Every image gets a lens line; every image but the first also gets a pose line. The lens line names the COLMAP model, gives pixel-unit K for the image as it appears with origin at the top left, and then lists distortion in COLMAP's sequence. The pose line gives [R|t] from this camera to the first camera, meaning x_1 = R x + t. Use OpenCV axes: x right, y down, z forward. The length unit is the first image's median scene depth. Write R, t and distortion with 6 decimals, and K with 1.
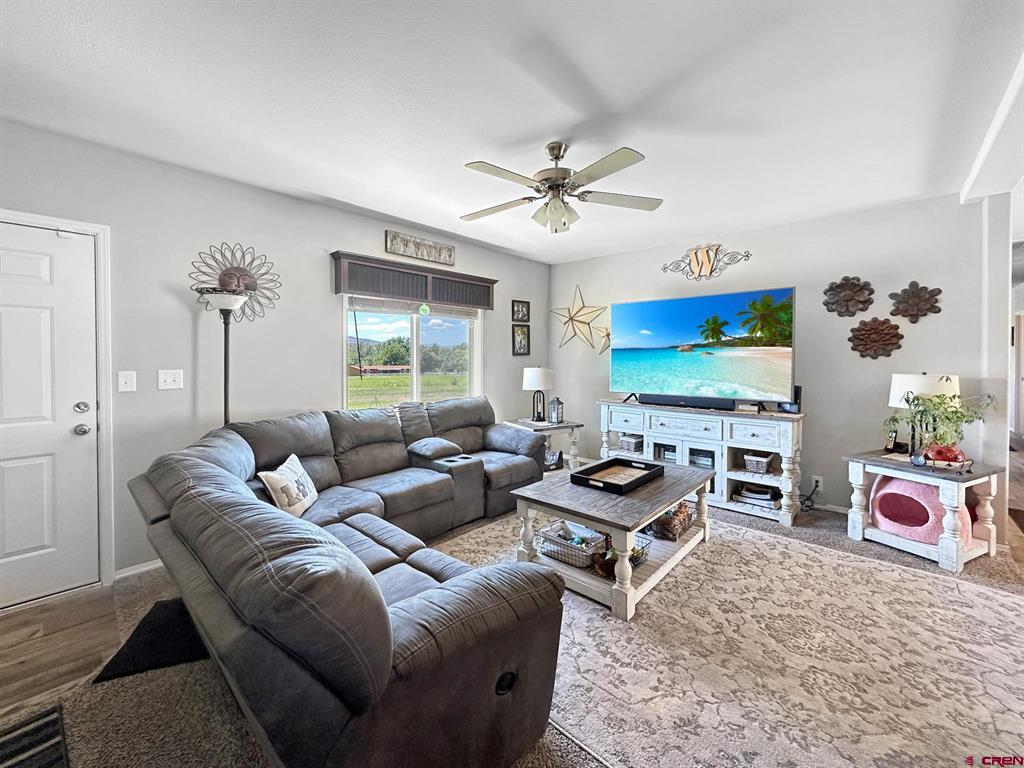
lens RADIAL K [[415.7, 0, 504.0], [0, 415.7, 356.4], [0, 0, 1]] dist [0.003138, 0.000014]
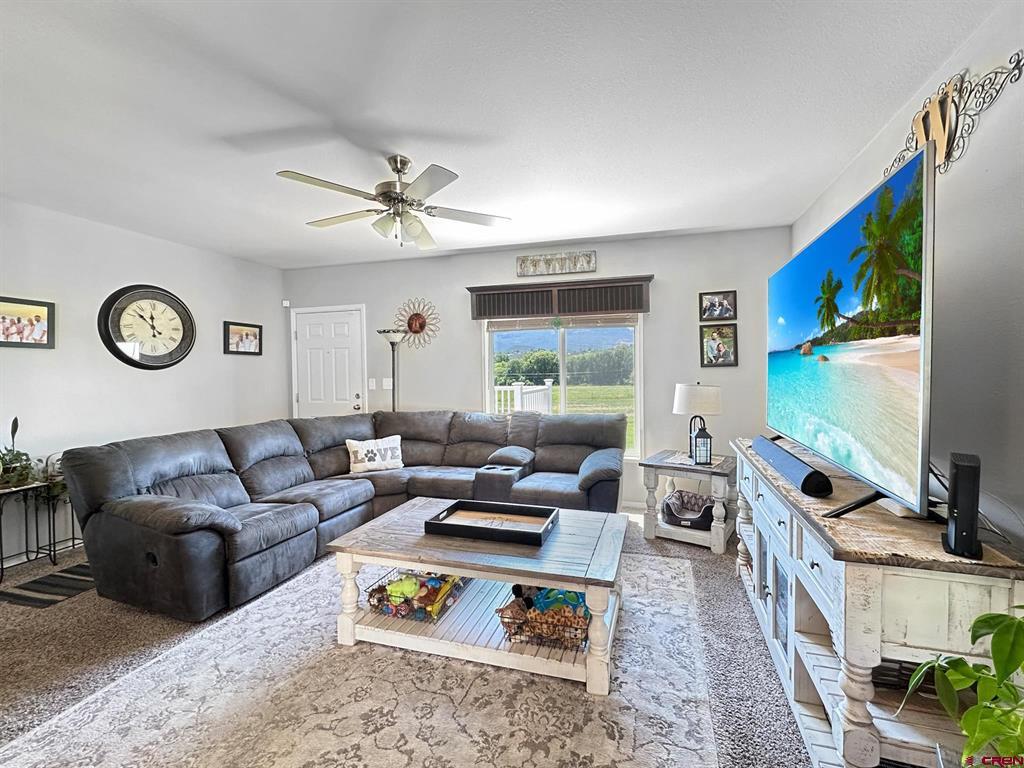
lens RADIAL K [[415.7, 0, 549.5], [0, 415.7, 379.8], [0, 0, 1]] dist [0.003138, 0.000014]
pose [[0.467574, 0.016923, -0.883792, 0.754243], [0.006030, 0.999732, 0.022333, 0.003206], [0.883933, -0.015772, 0.467347, 0.544401]]
